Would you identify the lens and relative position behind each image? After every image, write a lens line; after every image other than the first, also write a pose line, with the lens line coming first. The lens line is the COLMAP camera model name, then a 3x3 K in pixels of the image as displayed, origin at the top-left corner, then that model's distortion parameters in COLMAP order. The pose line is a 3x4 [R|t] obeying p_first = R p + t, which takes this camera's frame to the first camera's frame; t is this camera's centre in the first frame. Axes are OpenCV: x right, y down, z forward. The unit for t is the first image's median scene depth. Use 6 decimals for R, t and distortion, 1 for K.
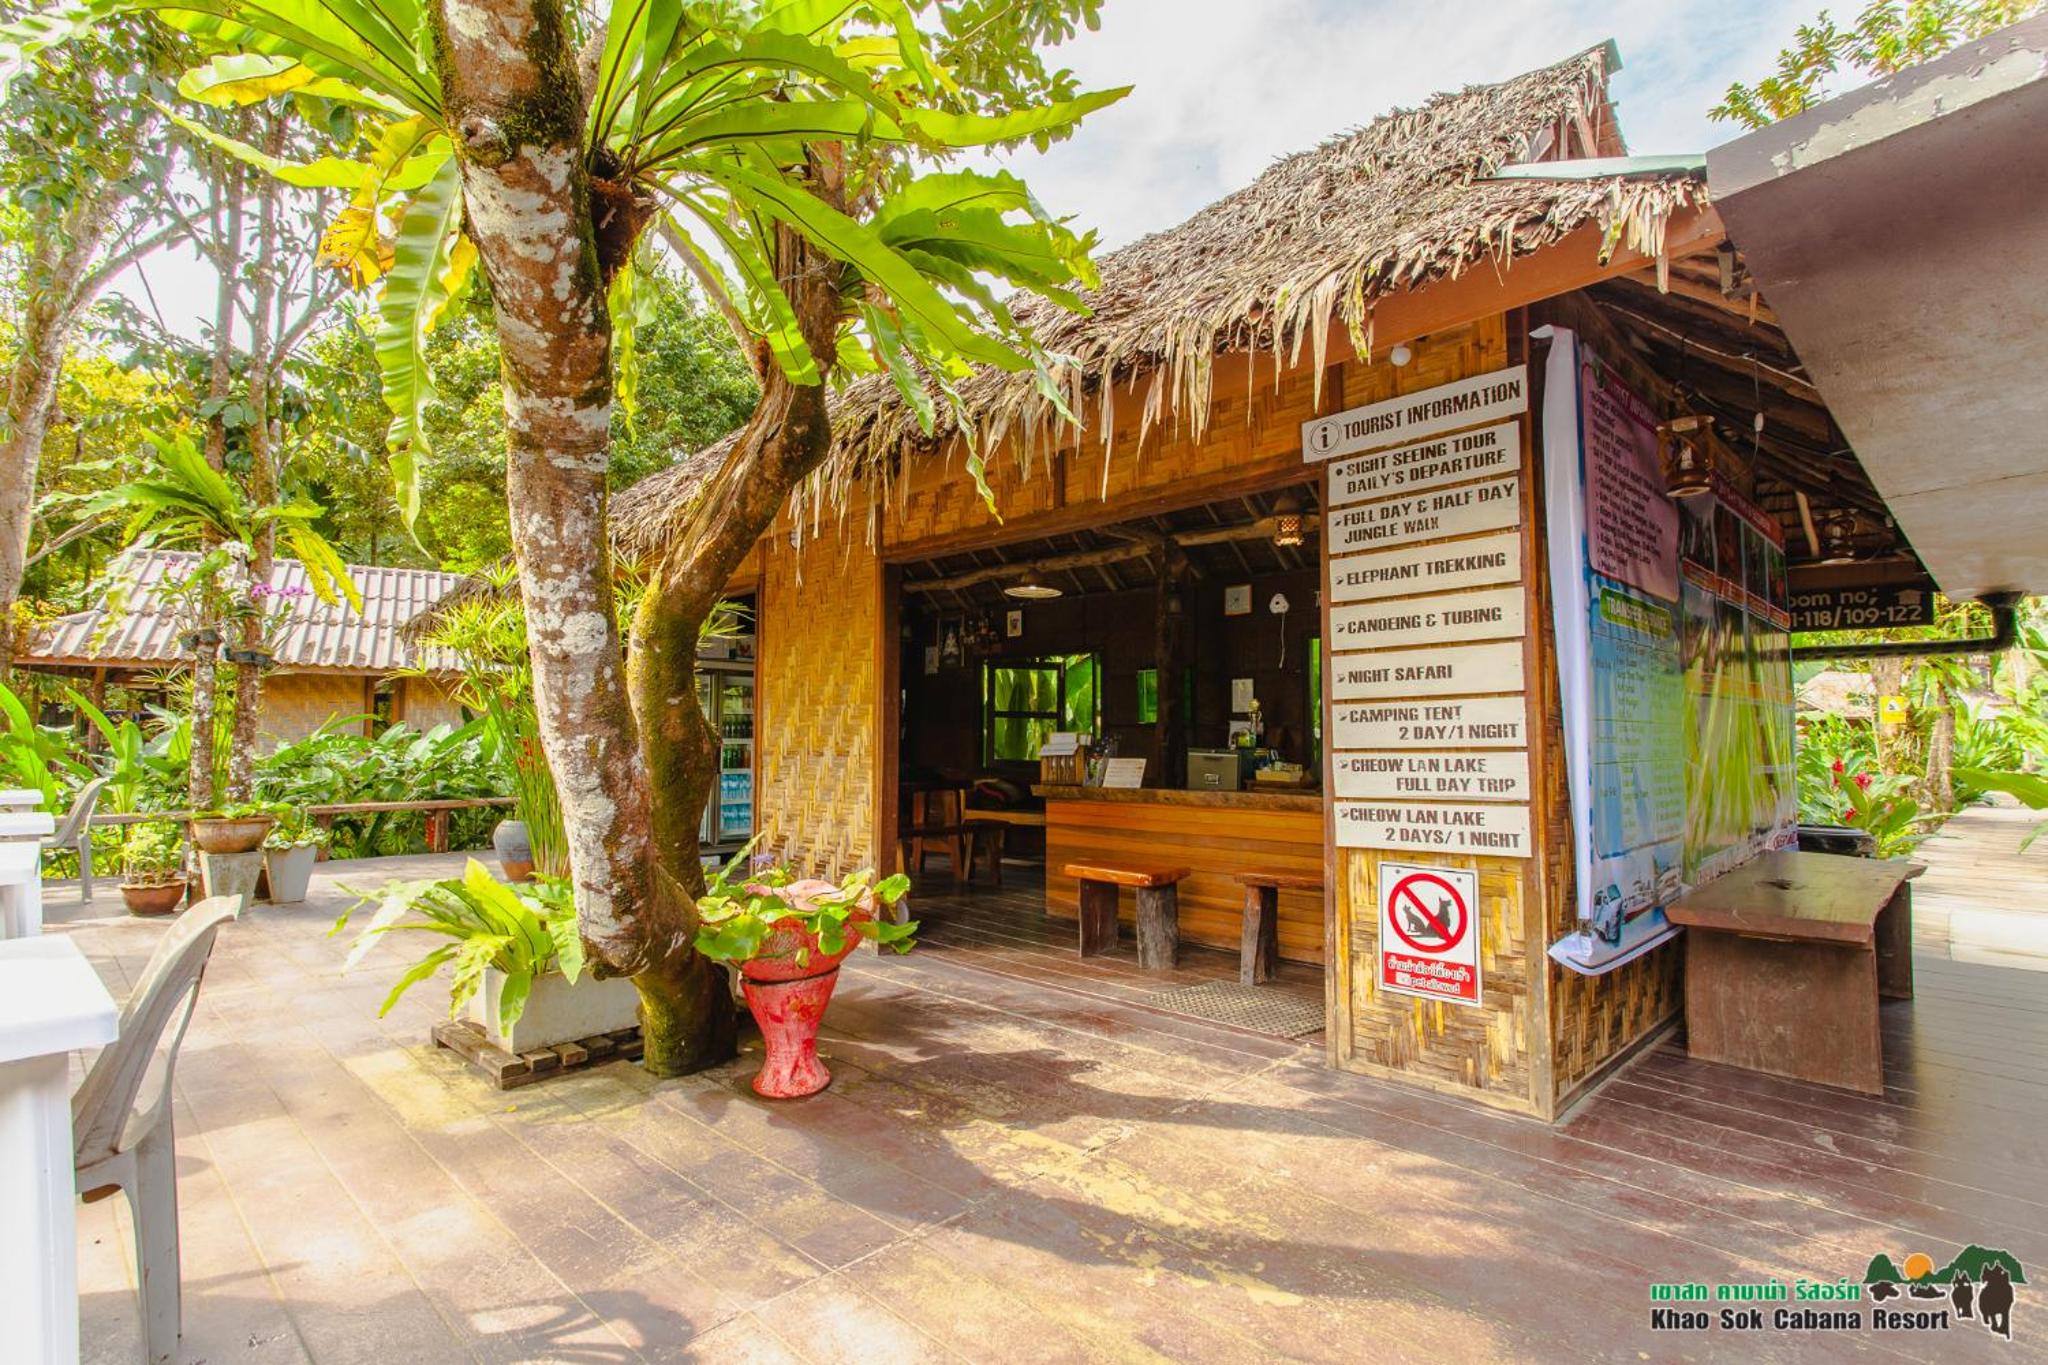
lens RADIAL K [[985.2, 0, 1024.0], [0, 985.2, 682.5], [0, 0, 1]] dist [-0.001968, -0.000173]
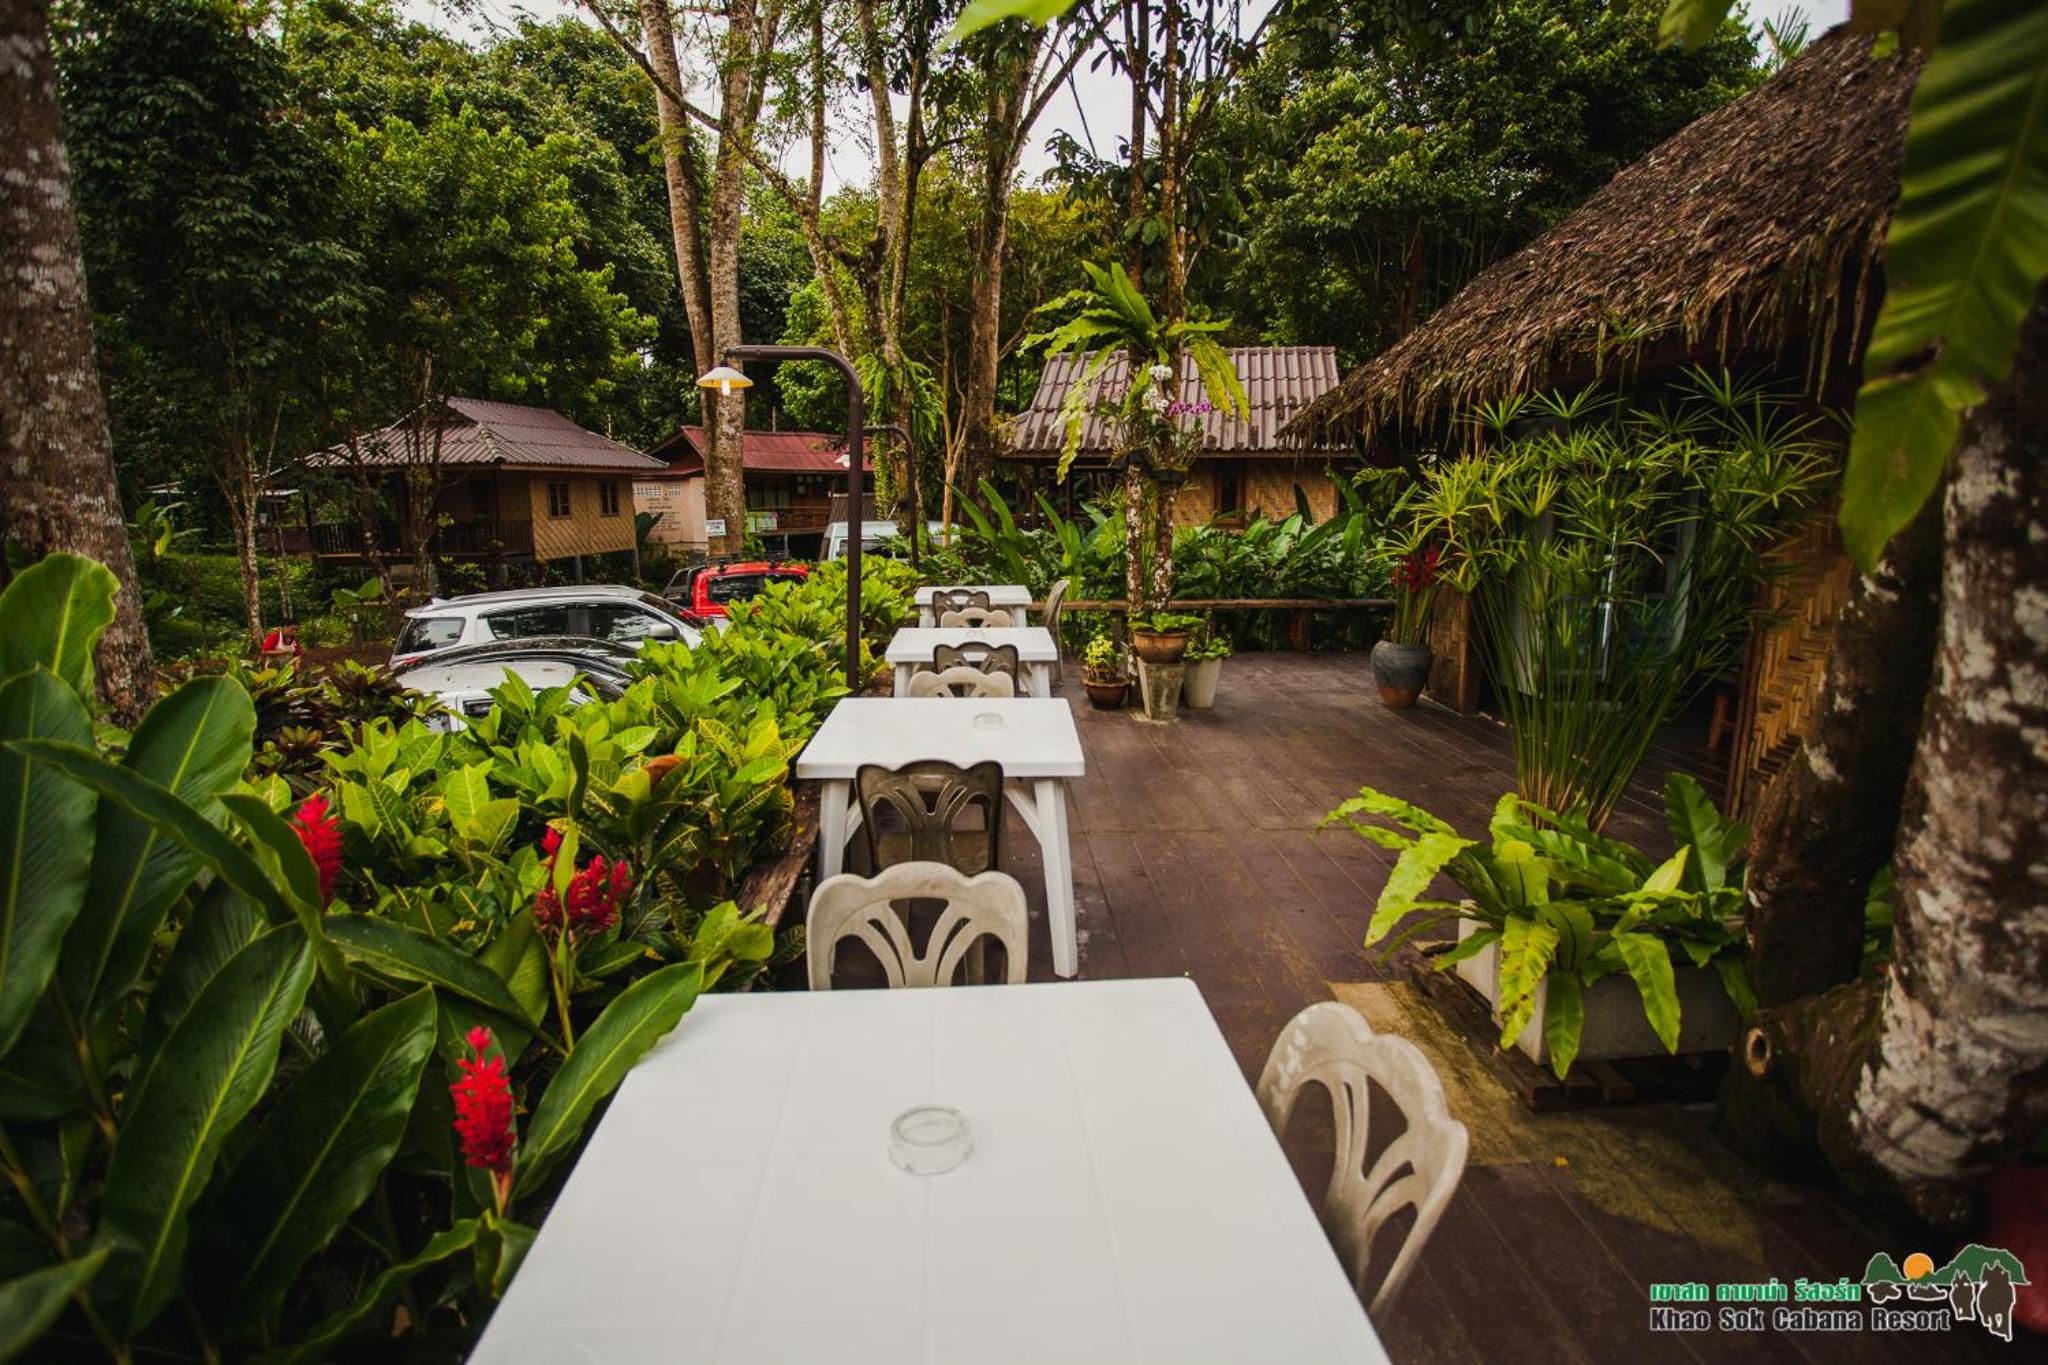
lens RADIAL K [[985.2, 0, 1024.0], [0, 985.2, 682.5], [0, 0, 1]] dist [-0.001968, -0.000173]
pose [[0.726324, 0.127746, -0.675378, -0.135354], [0.038267, 0.973539, 0.225295, -0.047128], [0.686287, -0.189482, 0.702216, 0.092893]]
